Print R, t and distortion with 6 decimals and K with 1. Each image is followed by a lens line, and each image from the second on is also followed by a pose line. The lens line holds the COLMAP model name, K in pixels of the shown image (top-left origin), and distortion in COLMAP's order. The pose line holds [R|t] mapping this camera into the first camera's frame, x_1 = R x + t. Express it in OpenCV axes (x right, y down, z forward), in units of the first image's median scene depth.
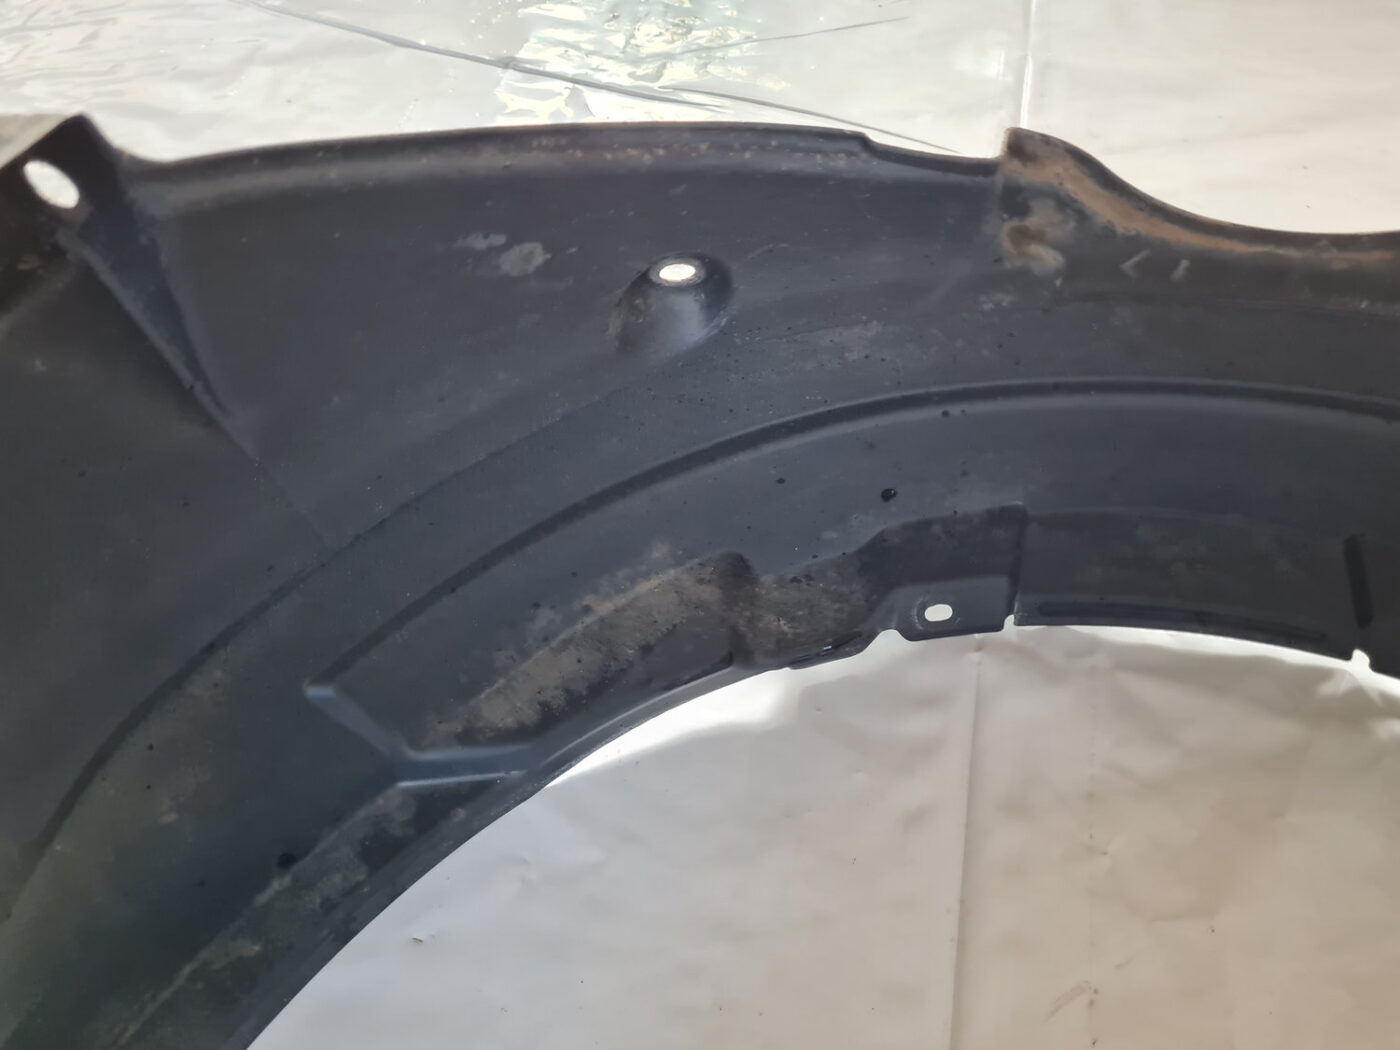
lens RADIAL K [[938.5, 0, 699.5], [0, 938.5, 528.4], [0, 0, 1]] dist [-0.030635, -0.003535]
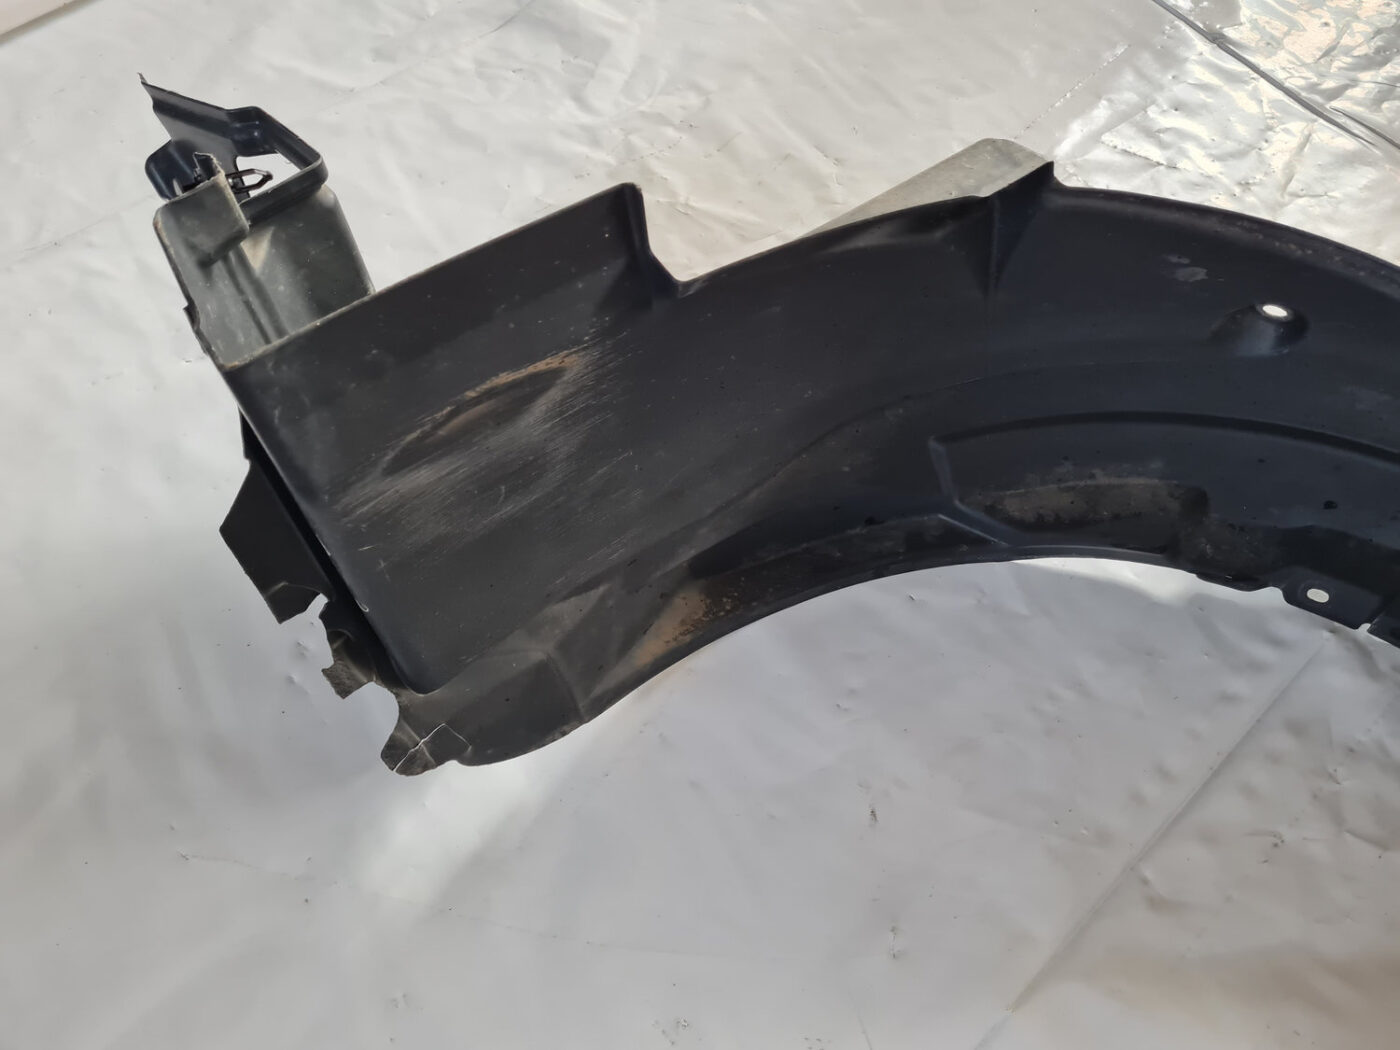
lens RADIAL K [[938.5, 0, 706.0], [0, 938.5, 508.3], [0, 0, 1]] dist [-0.030635, -0.003535]
pose [[0.815236, 0.483714, -0.318451, -0.128720], [-0.426448, 0.873446, 0.235021, 0.044763], [0.391833, -0.055795, 0.918343, -0.696059]]
